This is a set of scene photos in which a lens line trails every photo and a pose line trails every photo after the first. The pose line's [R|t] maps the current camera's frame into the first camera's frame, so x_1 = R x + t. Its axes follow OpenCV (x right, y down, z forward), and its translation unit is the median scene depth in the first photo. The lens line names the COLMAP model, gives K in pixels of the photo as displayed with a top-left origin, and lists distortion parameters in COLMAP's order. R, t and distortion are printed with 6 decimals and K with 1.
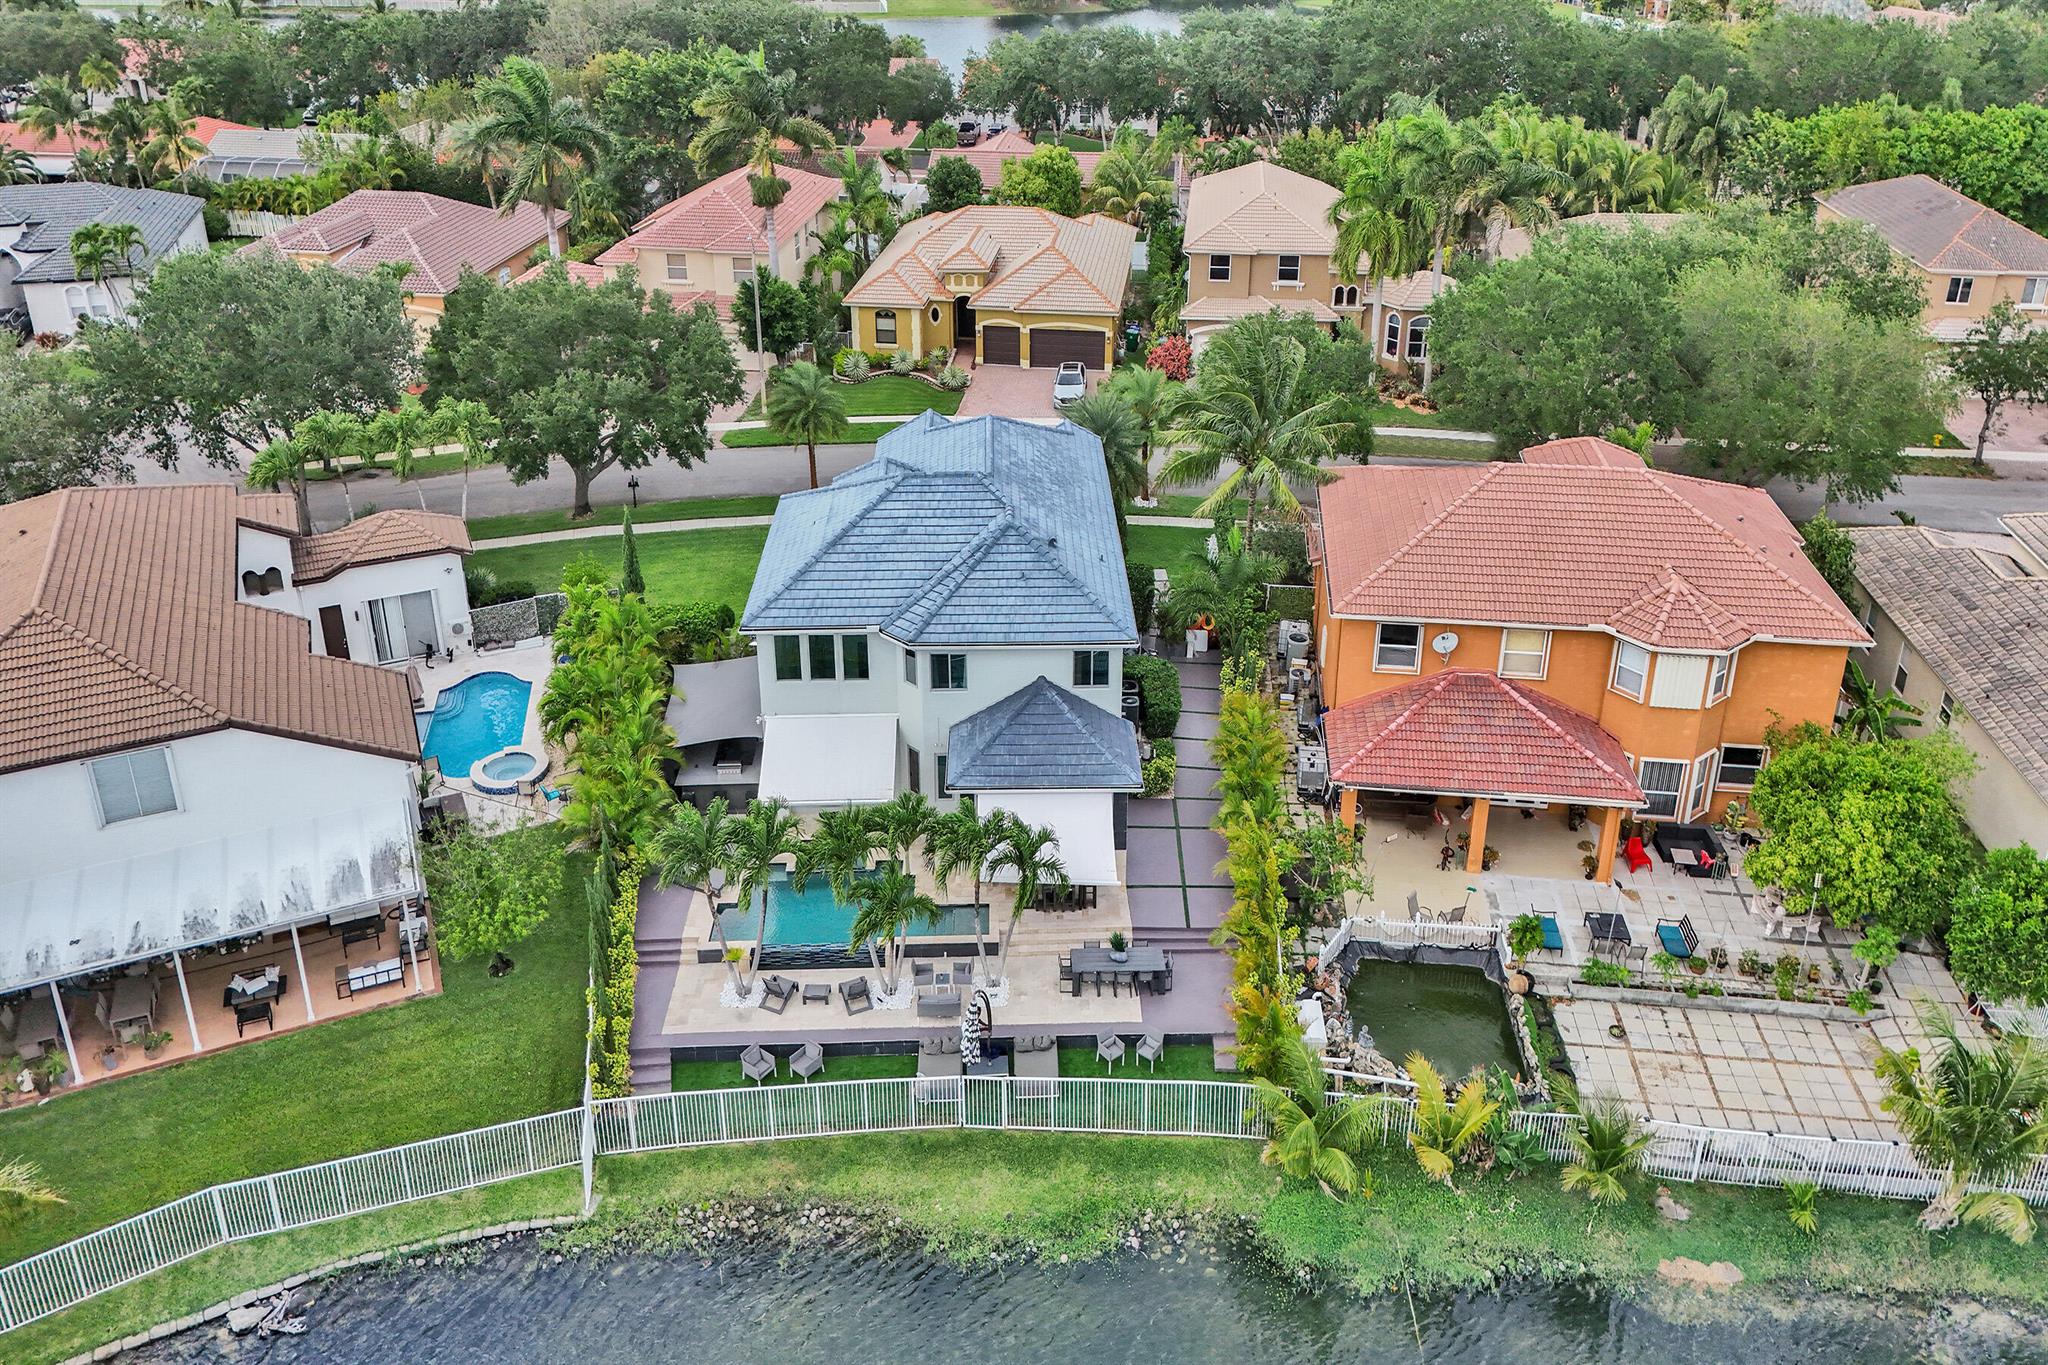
lens RADIAL K [[1455.3, 0, 1031.1], [0, 1455.3, 670.7], [0, 0, 1]] dist [0.110760, -0.129522]
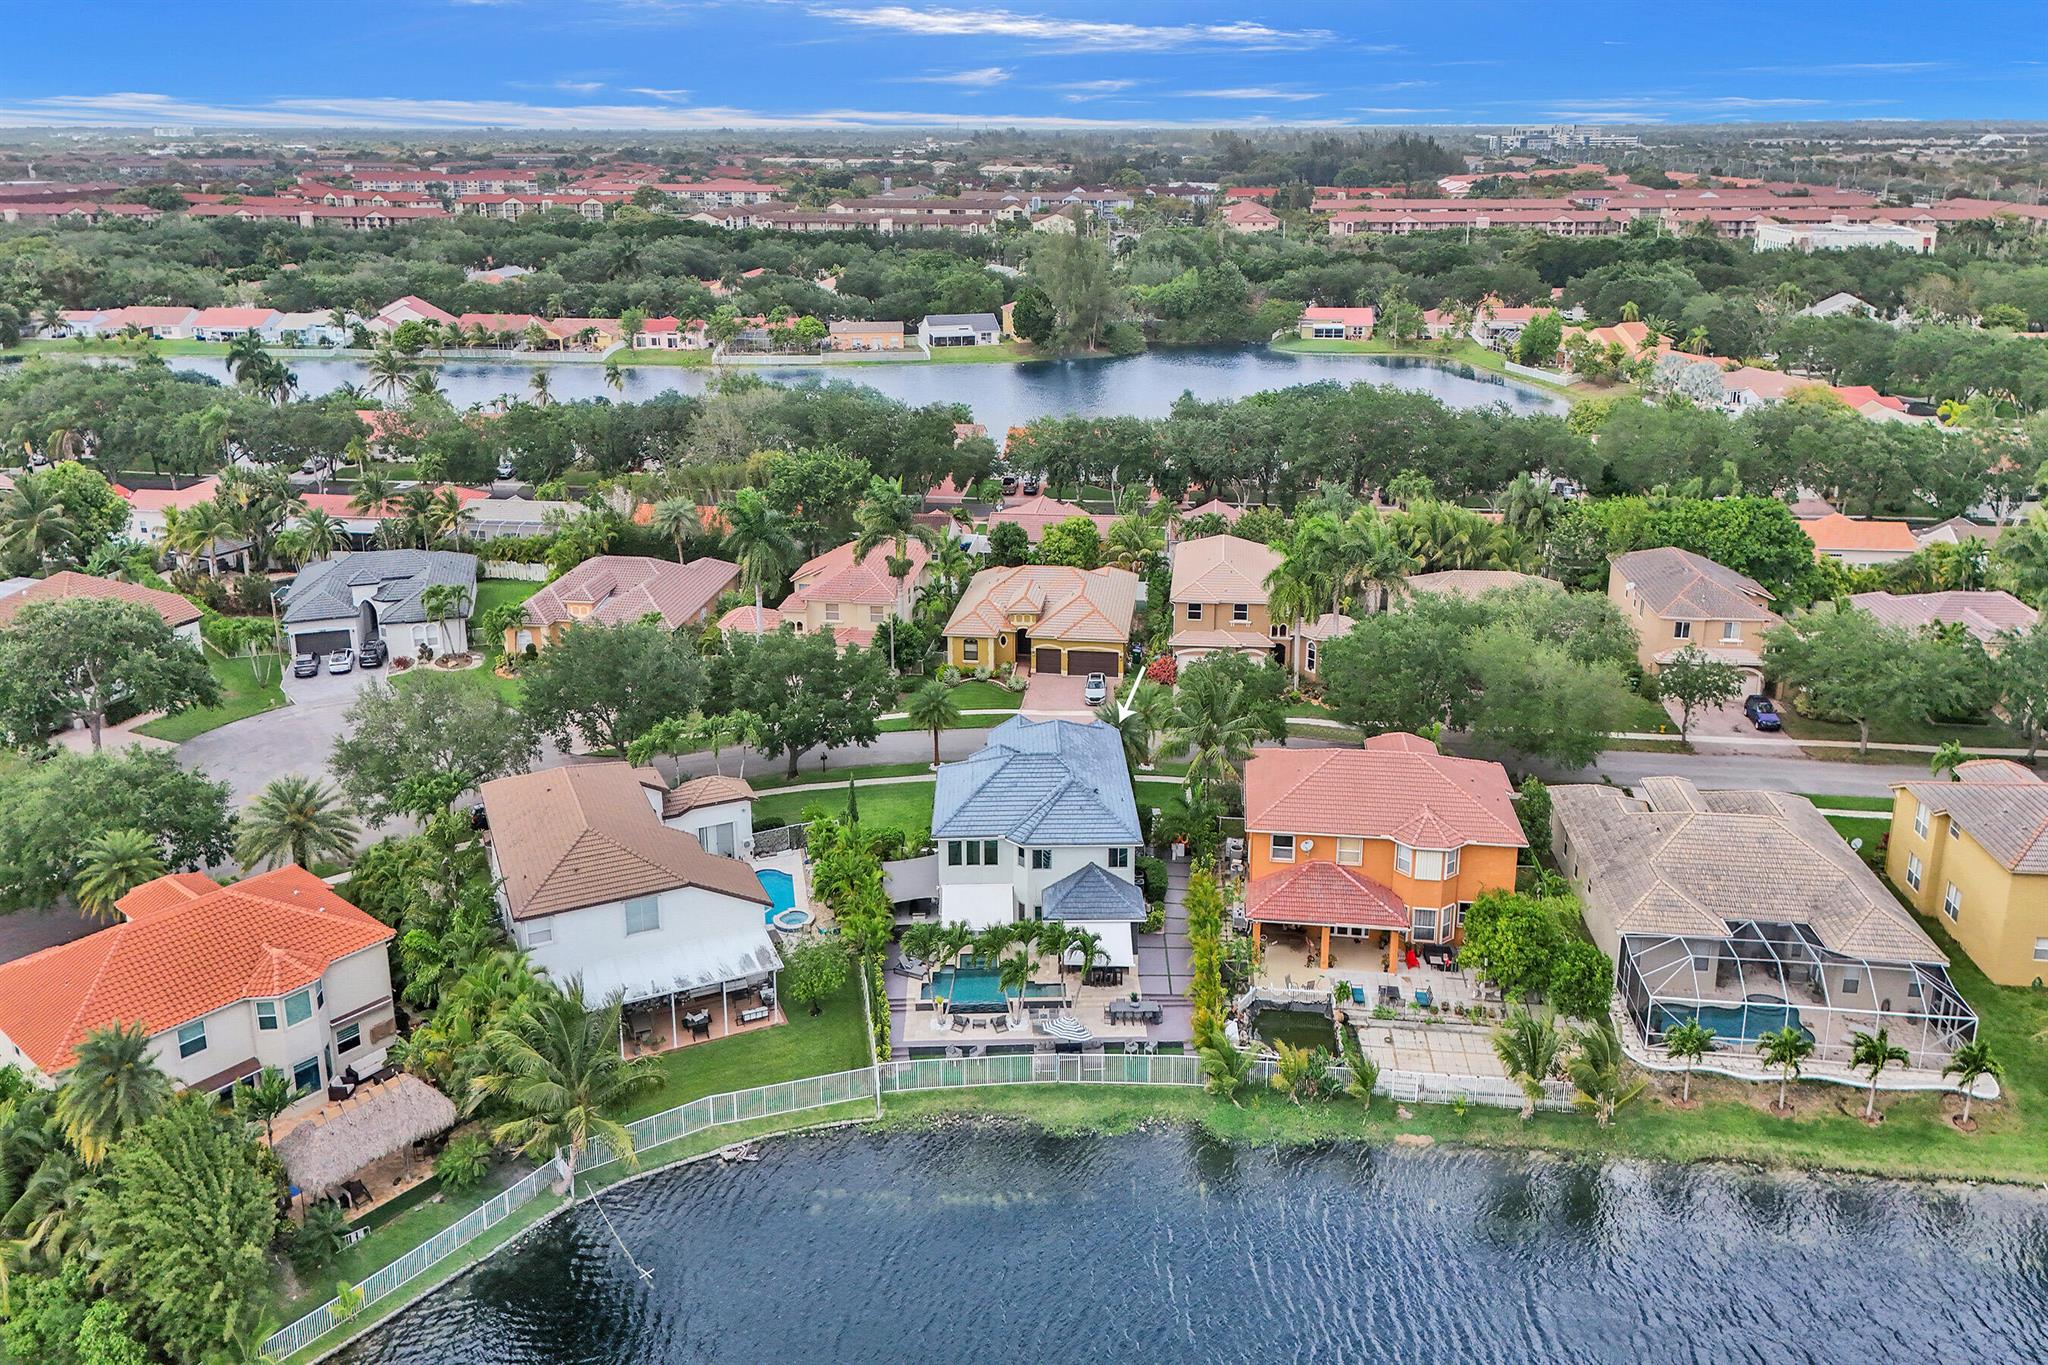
lens RADIAL K [[1455.3, 0, 1031.1], [0, 1455.3, 670.7], [0, 0, 1]] dist [0.110760, -0.129522]
pose [[0.999979, -0.002542, -0.005959, -0.057554], [0.001460, 0.984553, -0.175081, 0.088074], [0.006312, 0.175068, 0.984536, -0.878144]]
